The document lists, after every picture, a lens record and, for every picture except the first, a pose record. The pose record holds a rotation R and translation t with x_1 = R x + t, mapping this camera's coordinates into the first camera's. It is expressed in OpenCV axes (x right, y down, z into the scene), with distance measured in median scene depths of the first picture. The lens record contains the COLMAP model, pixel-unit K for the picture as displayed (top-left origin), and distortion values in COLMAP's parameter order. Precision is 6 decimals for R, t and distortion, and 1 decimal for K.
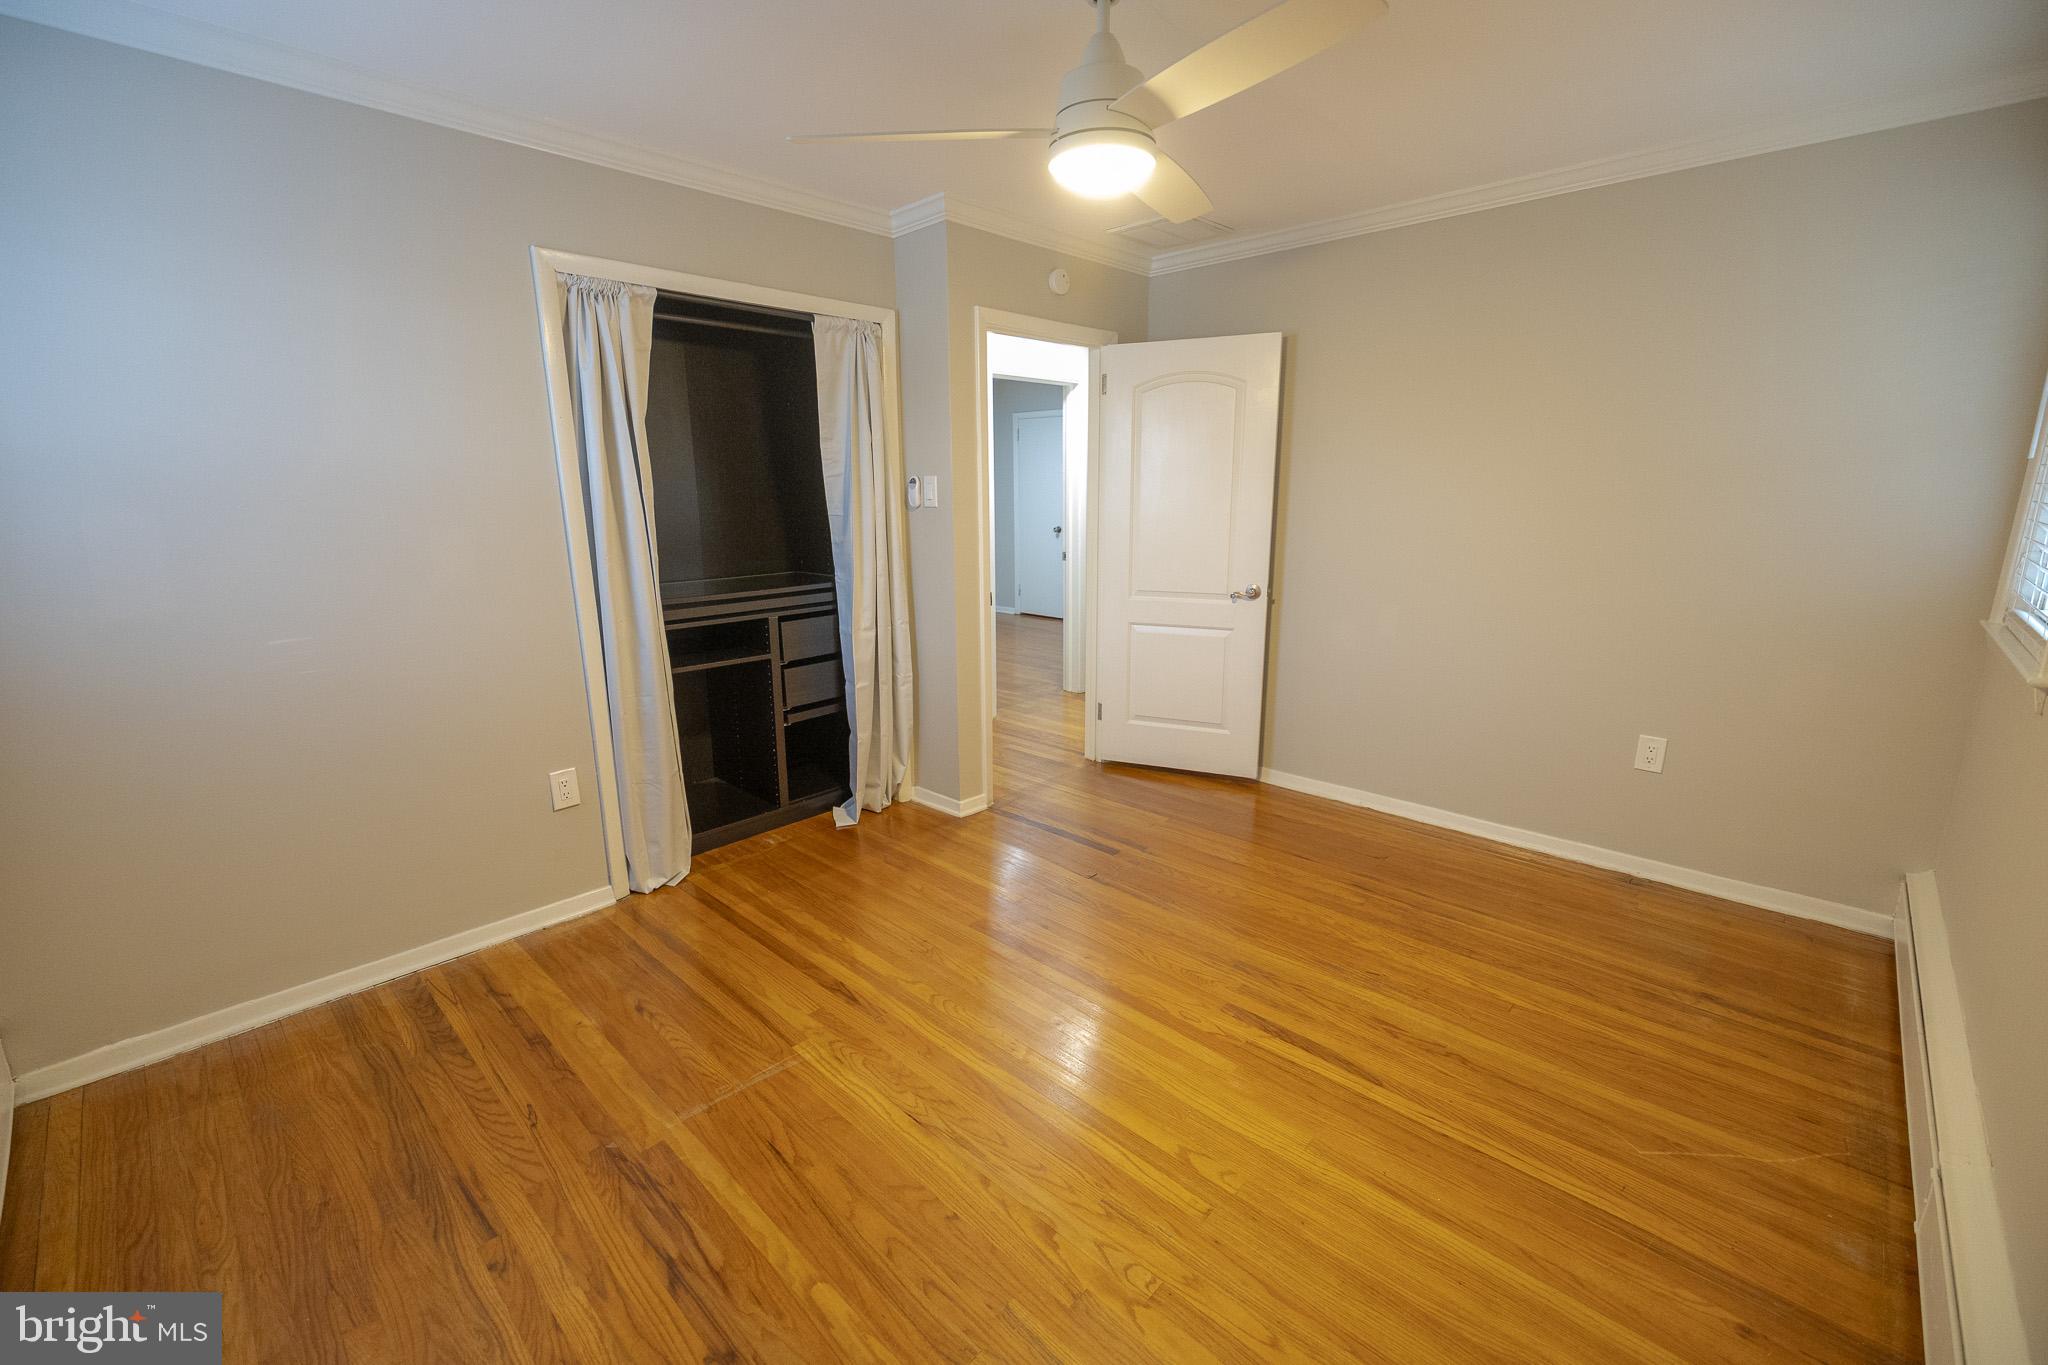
lens RADIAL K [[851.4, 0, 1026.7], [0, 851.4, 687.2], [0, 0, 1]] dist [-0.001304, -0.000398]
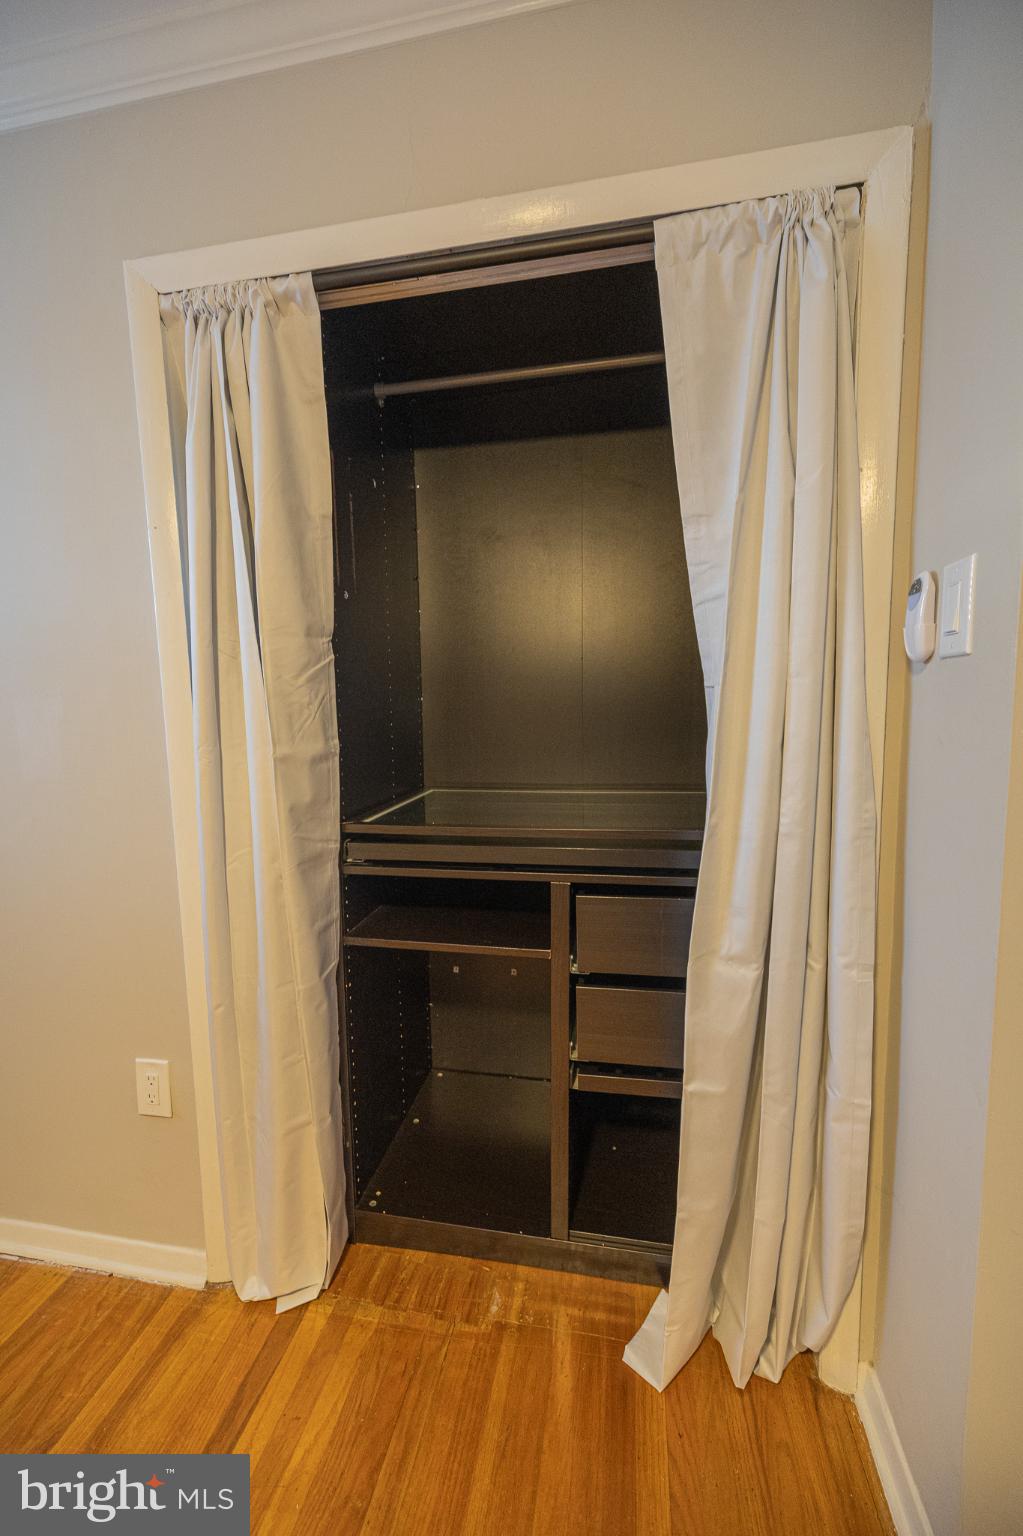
lens RADIAL K [[638.6, 0, 504.4], [0, 638.6, 764.8], [0, 0, 1]] dist [-0.001304, -0.000398]
pose [[0.539499, 0.085372, -0.837647, 0.001253], [-0.177041, 0.984108, -0.013727, -0.139655], [0.823163, 0.155703, 0.546040, 0.744707]]
